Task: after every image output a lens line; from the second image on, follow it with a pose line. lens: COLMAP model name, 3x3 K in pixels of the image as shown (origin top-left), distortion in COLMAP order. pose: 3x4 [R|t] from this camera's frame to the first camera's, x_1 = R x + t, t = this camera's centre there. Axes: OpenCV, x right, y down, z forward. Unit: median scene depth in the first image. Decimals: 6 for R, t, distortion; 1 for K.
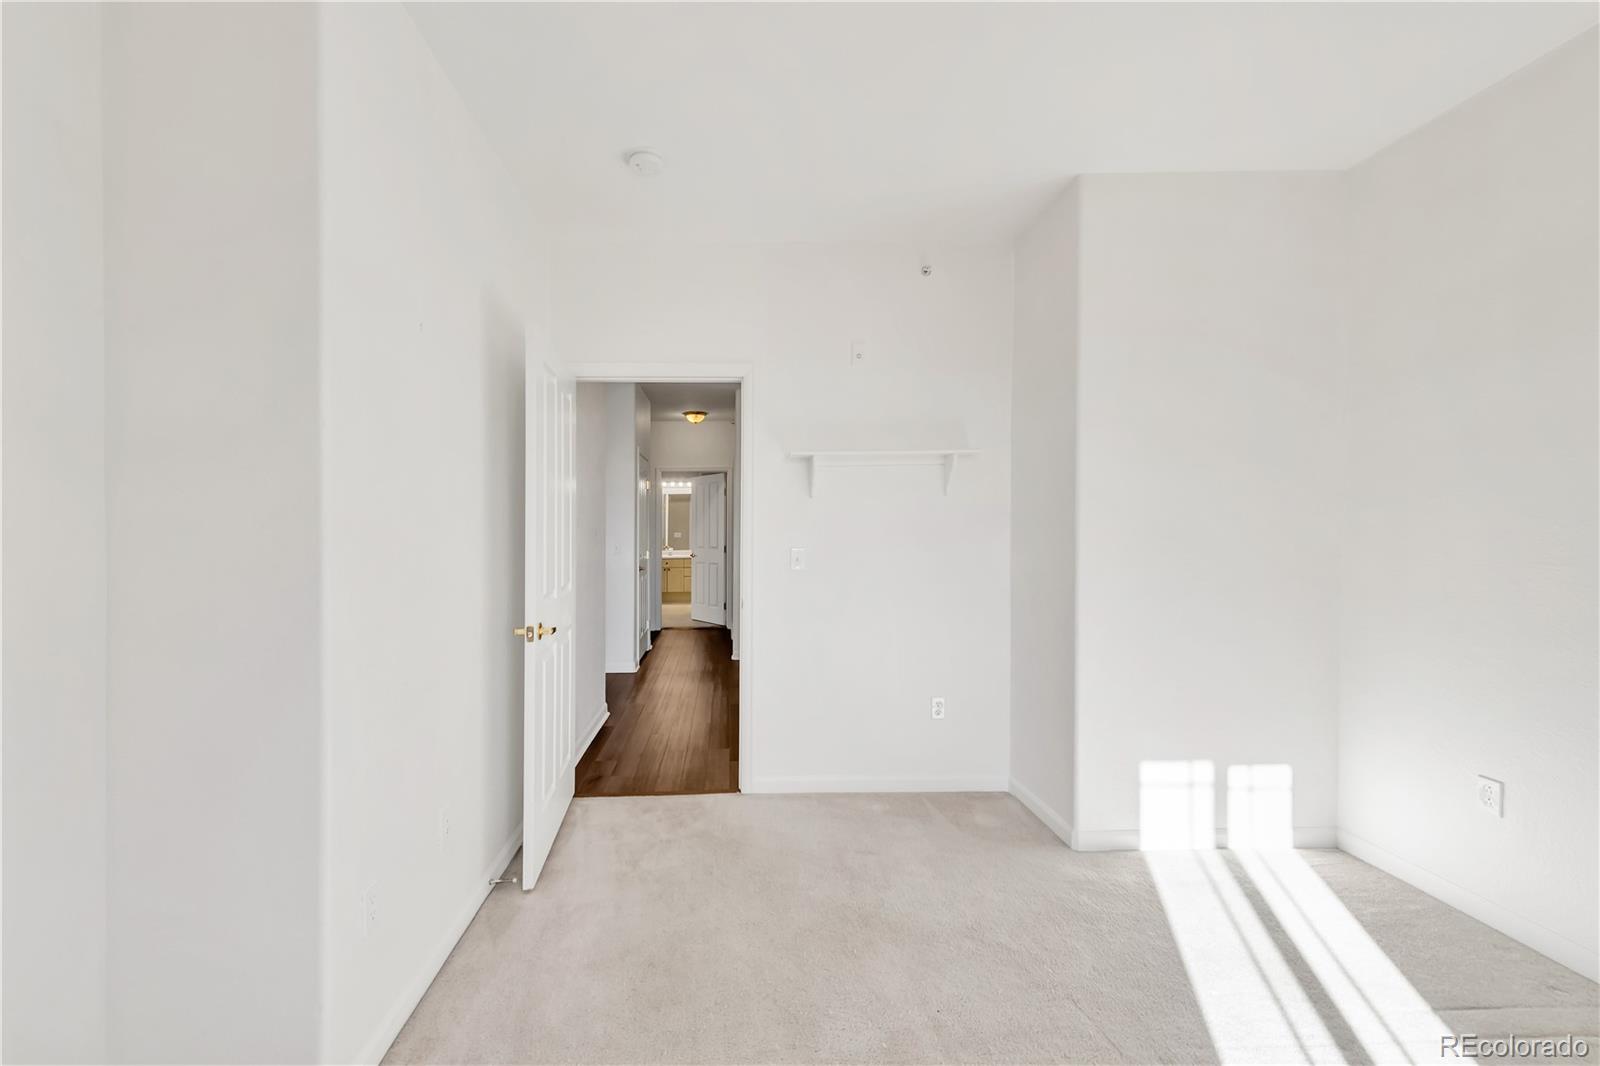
lens RADIAL K [[651.9, 0, 787.6], [0, 651.9, 530.1], [0, 0, 1]] dist [0.016683, -0.001215]
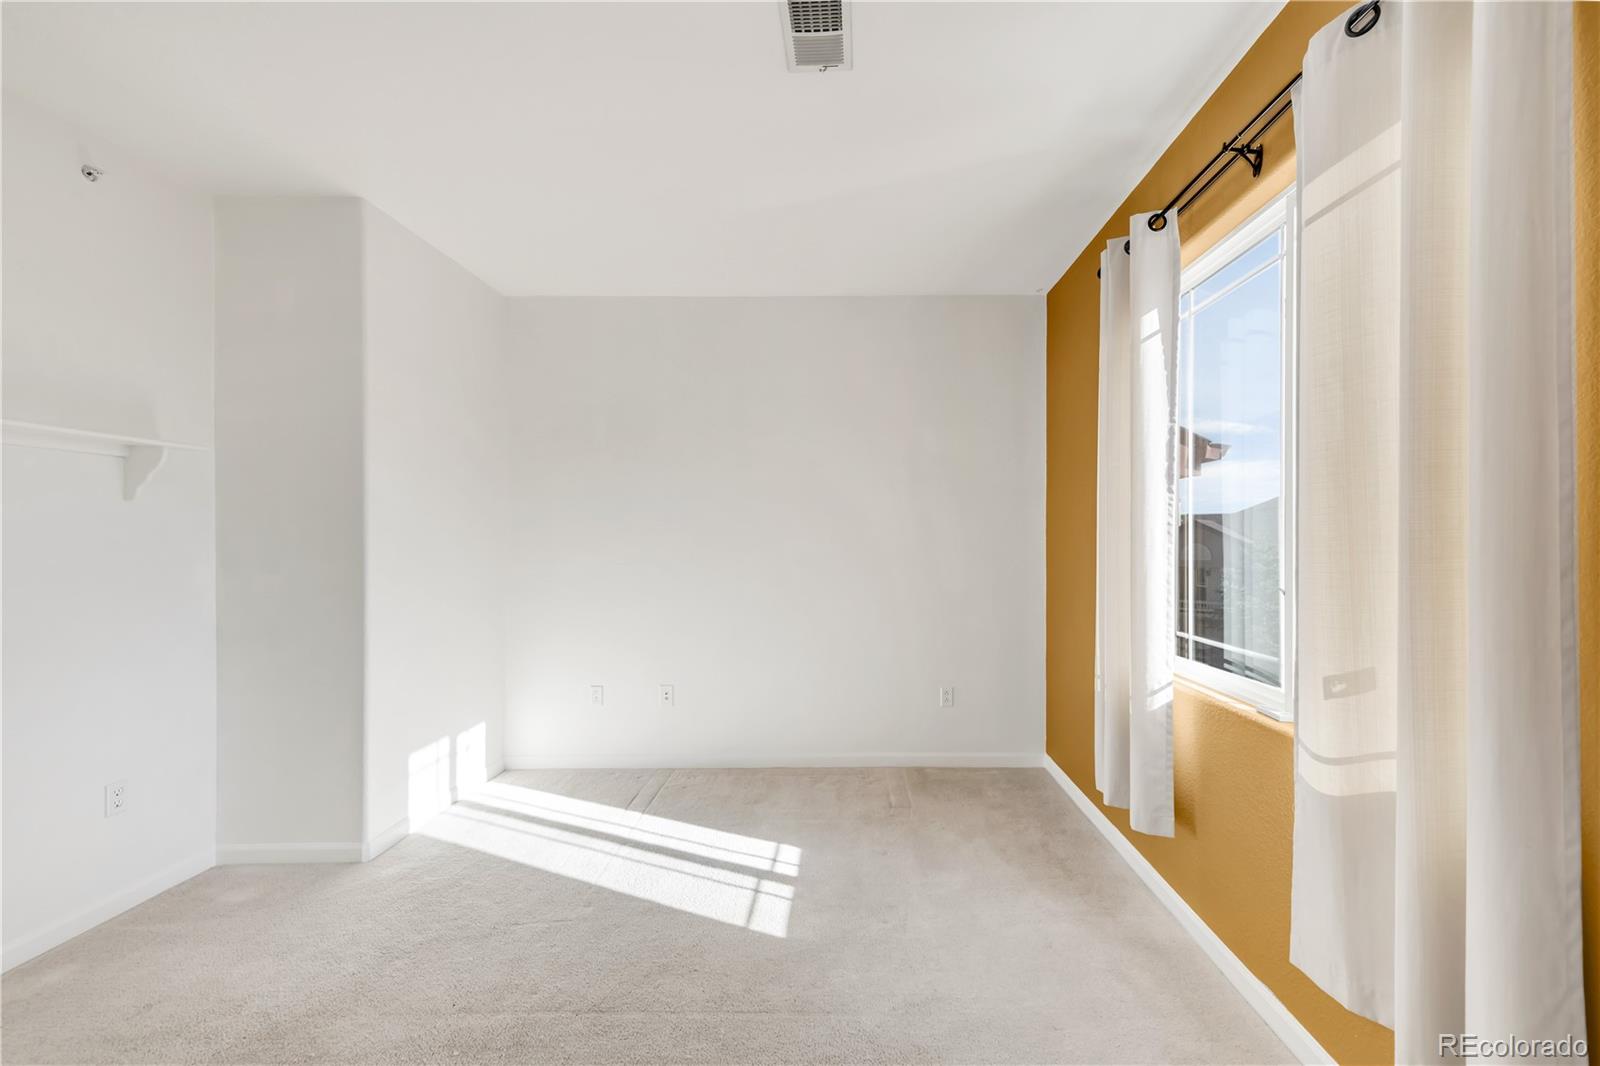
lens RADIAL K [[651.9, 0, 802.4], [0, 651.9, 539.5], [0, 0, 1]] dist [0.016683, -0.001215]
pose [[0.095006, 0.007448, 0.995449, -0.520361], [-0.003934, 0.999967, -0.007106, -0.009688], [-0.995469, -0.003241, 0.095032, 0.226220]]
